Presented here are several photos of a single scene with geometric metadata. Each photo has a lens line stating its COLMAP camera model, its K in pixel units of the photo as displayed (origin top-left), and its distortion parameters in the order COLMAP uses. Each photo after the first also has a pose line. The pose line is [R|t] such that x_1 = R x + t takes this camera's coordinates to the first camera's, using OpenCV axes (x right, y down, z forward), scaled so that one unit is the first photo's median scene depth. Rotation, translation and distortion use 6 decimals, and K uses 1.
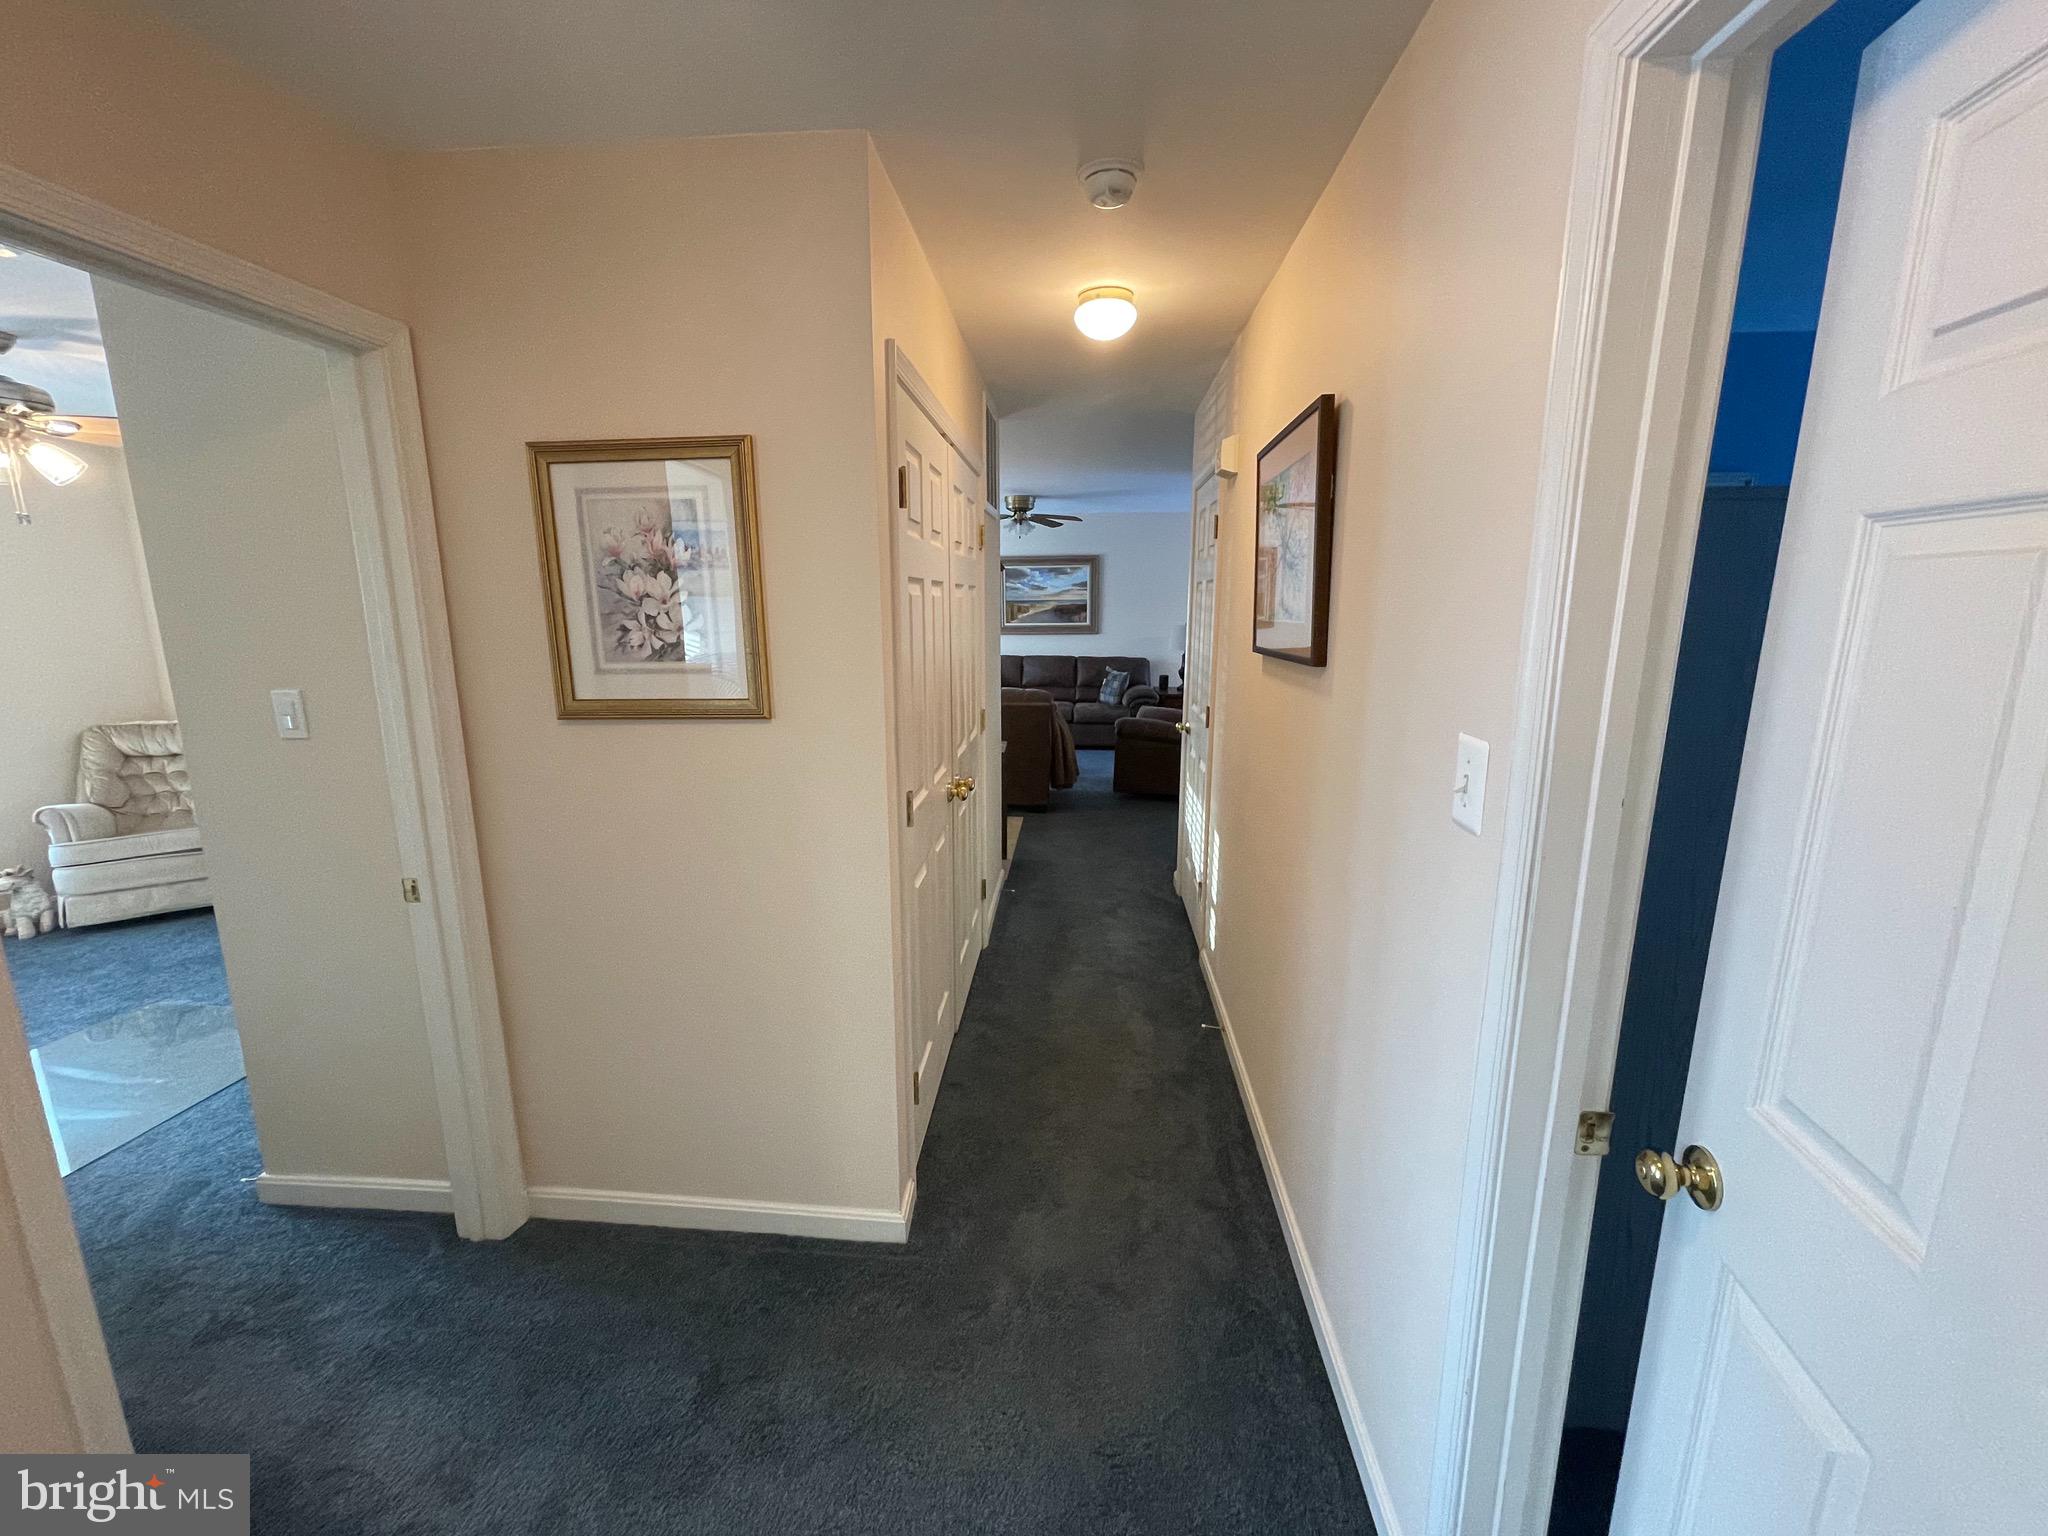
lens RADIAL K [[826.9, 0, 1013.8], [0, 826.9, 759.9], [0, 0, 1]] dist [-0.001293, -0.000988]
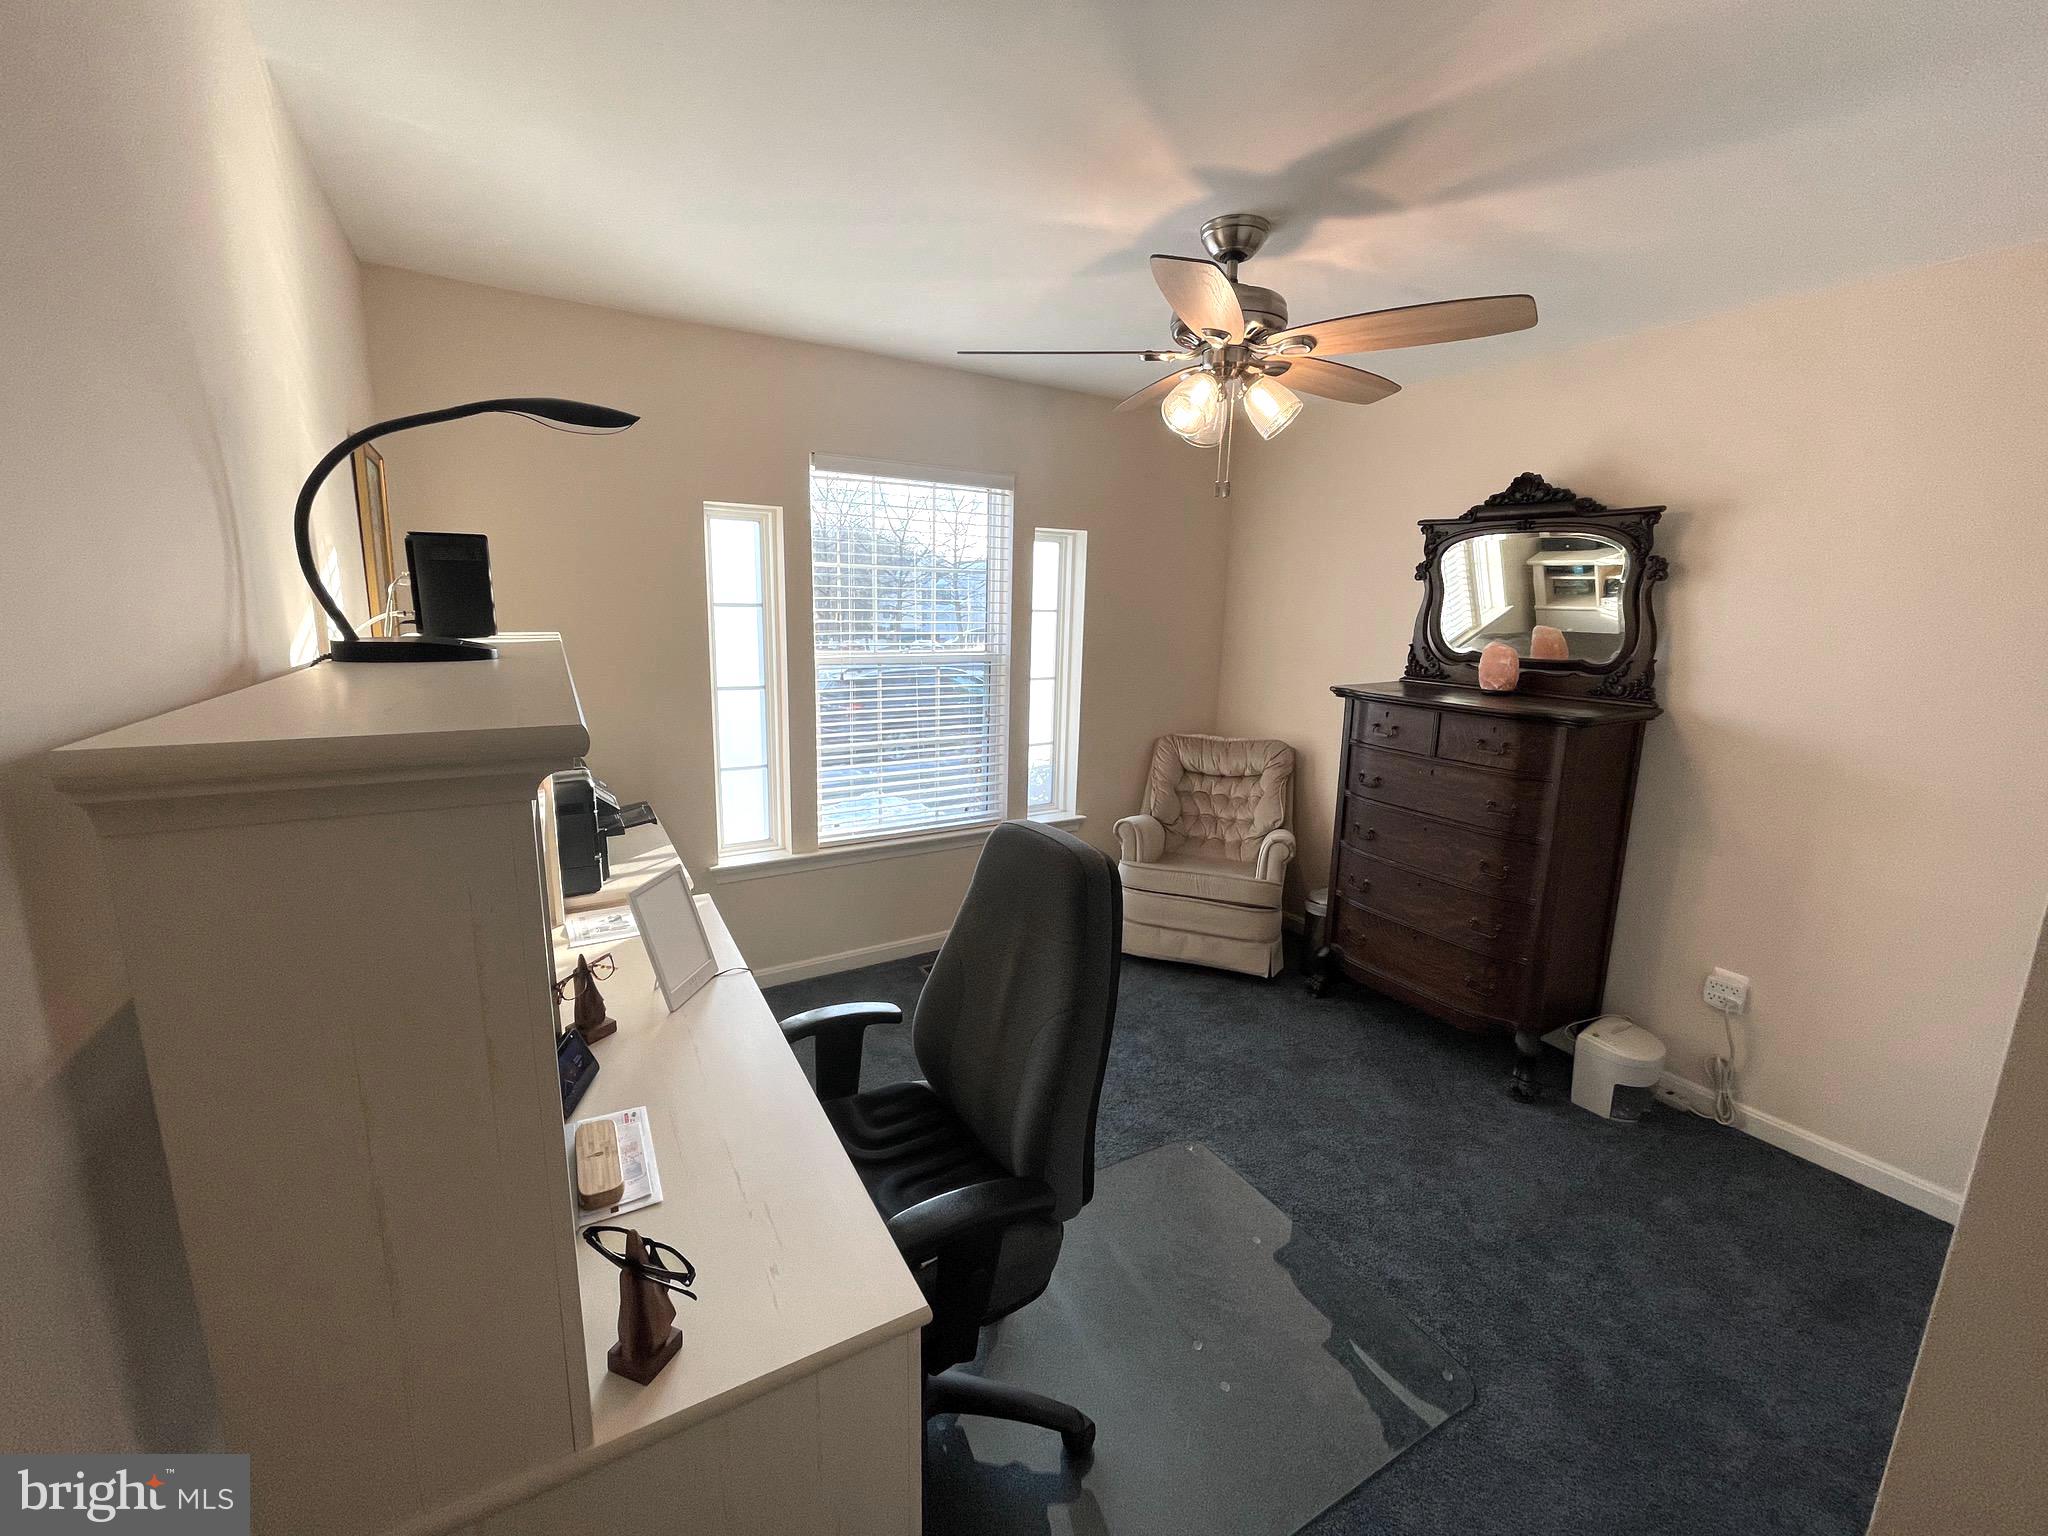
lens RADIAL K [[826.9, 0, 1023.7], [0, 826.9, 764.5], [0, 0, 1]] dist [-0.001293, -0.000988]
pose [[0.589419, 0.175968, -0.788429, -0.459100], [-0.181482, 0.979883, 0.083024, -0.056010], [0.787178, 0.094150, 0.609497, 0.294444]]
